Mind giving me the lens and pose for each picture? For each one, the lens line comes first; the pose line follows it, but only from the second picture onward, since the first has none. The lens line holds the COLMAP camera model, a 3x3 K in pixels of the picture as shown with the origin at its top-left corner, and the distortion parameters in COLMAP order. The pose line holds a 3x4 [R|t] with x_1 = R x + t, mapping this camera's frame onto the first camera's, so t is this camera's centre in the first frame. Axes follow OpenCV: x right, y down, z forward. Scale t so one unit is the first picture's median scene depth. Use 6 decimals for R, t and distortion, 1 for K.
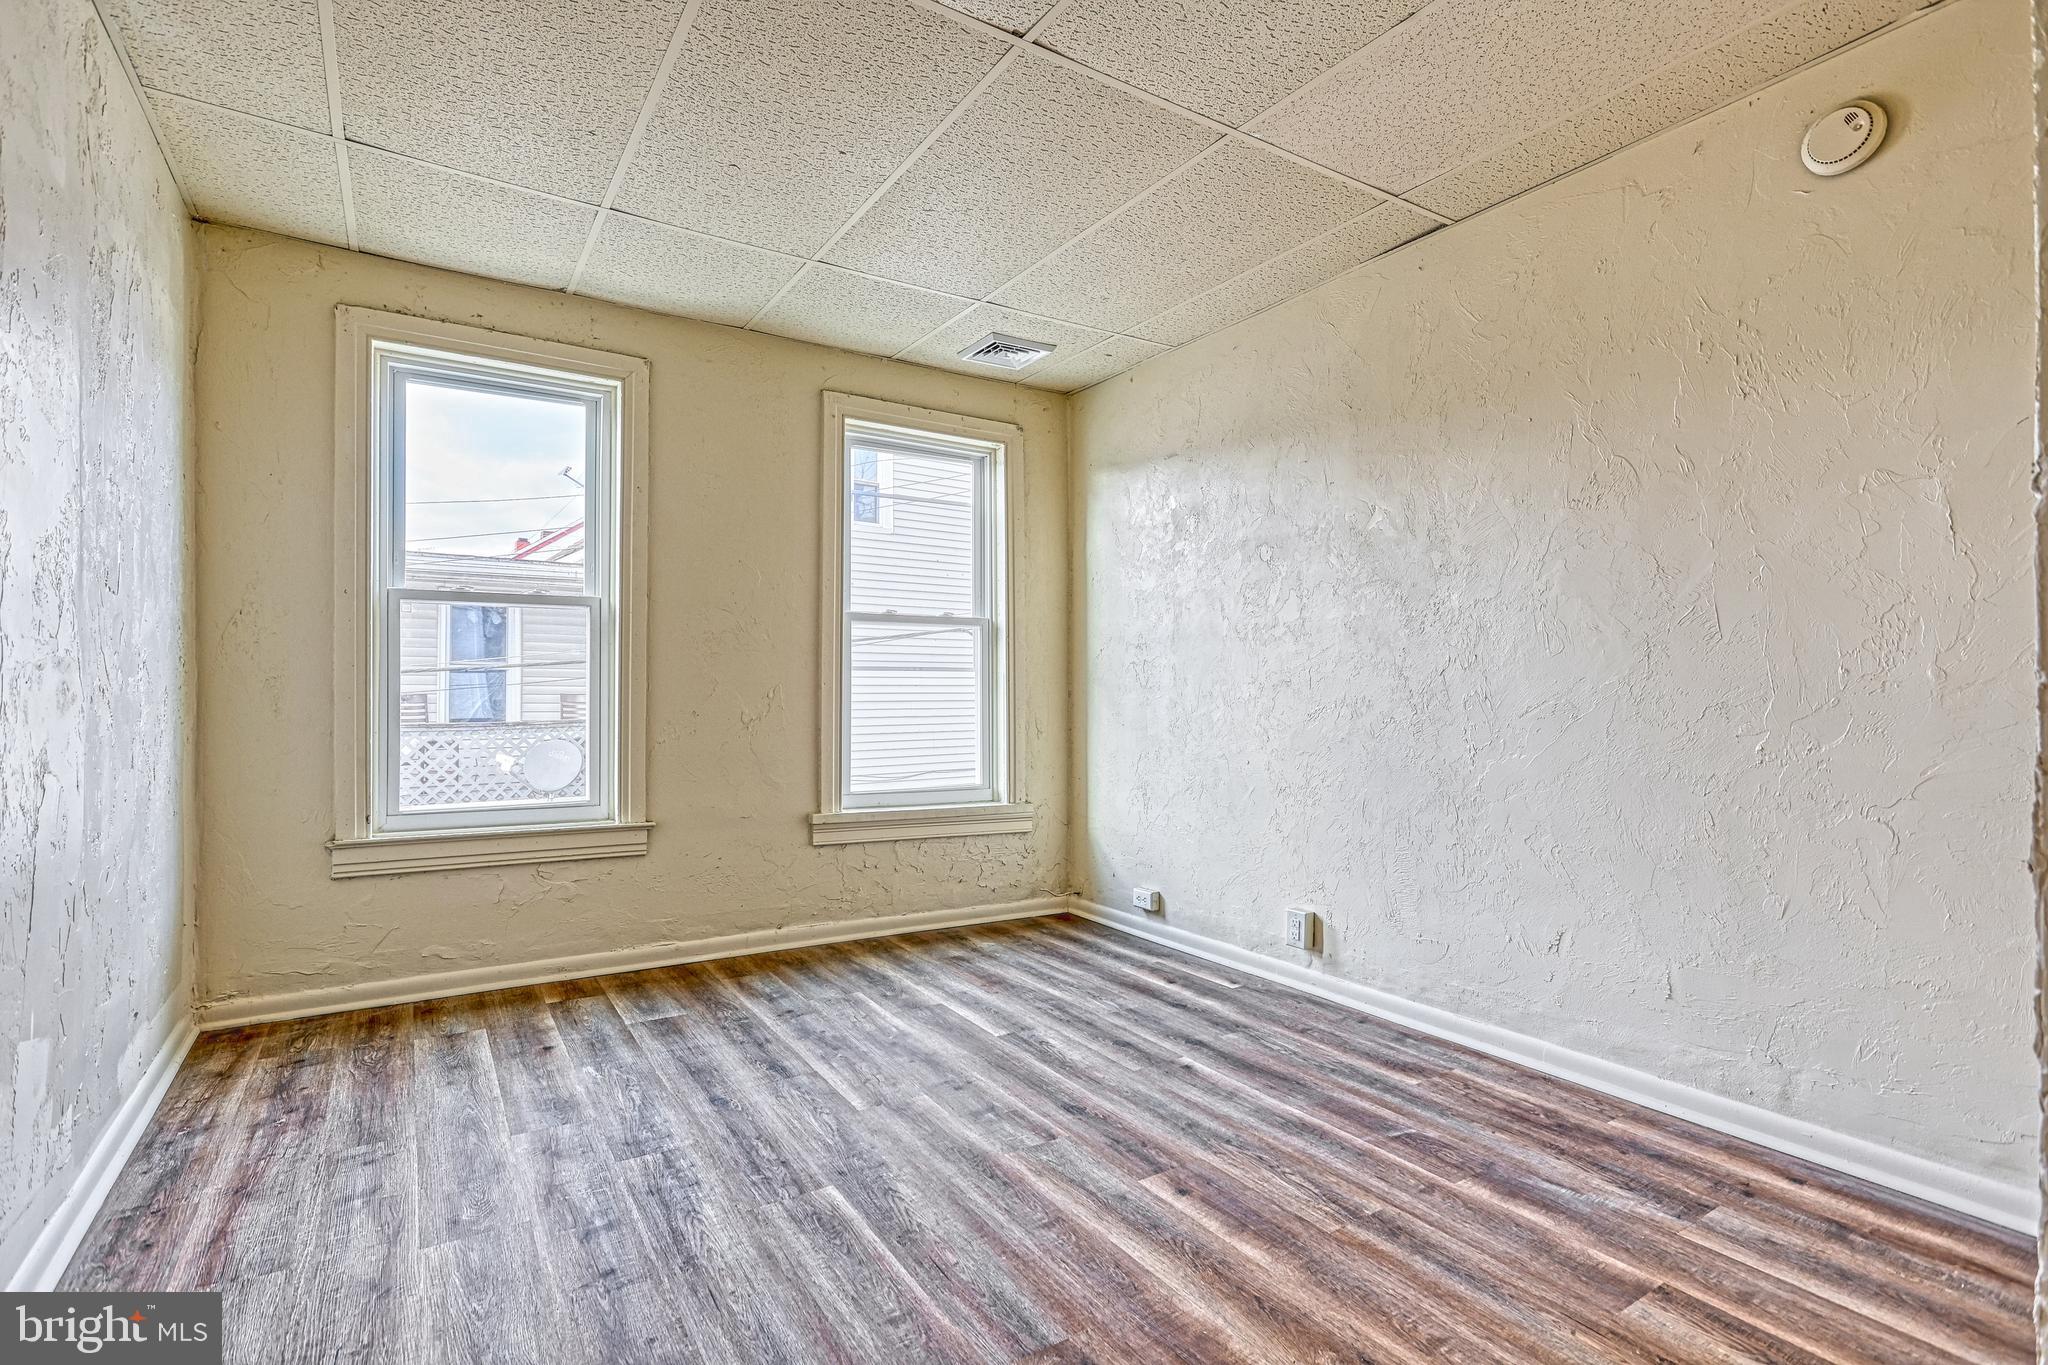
lens RADIAL K [[967.2, 0, 1038.5], [0, 967.2, 685.8], [0, 0, 1]] dist [-0.004513, 0.003321]
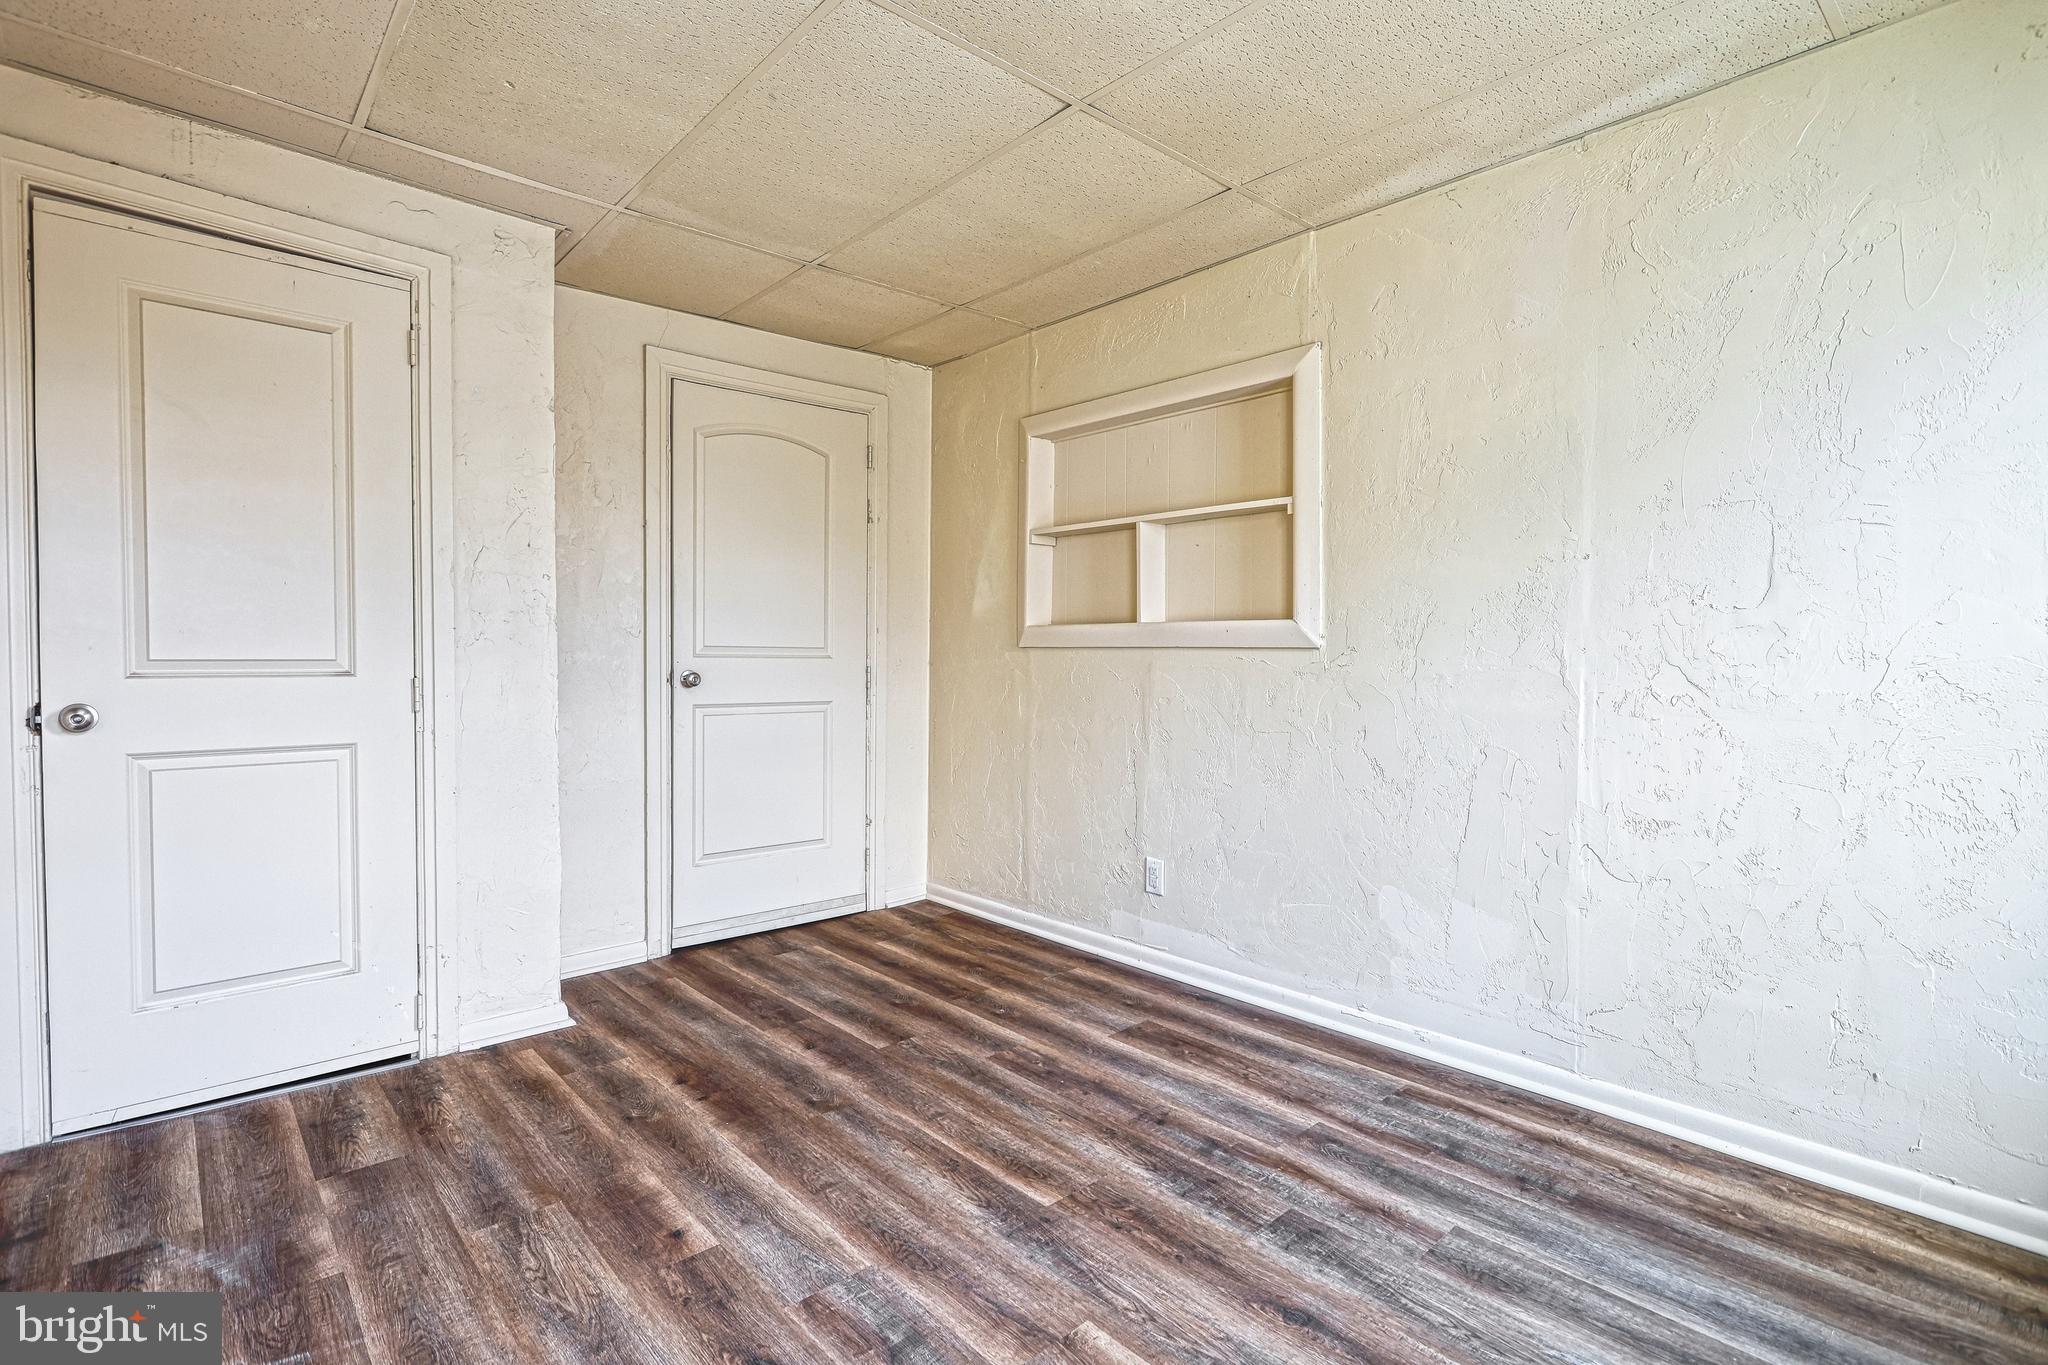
lens RADIAL K [[967.2, 0, 1030.3], [0, 967.2, 678.6], [0, 0, 1]] dist [-0.004513, 0.003321]
pose [[-0.988130, -0.000537, -0.153616, -0.047947], [-0.004612, 0.999647, 0.026176, -0.045284], [0.153548, 0.026573, -0.987784, 2.024118]]
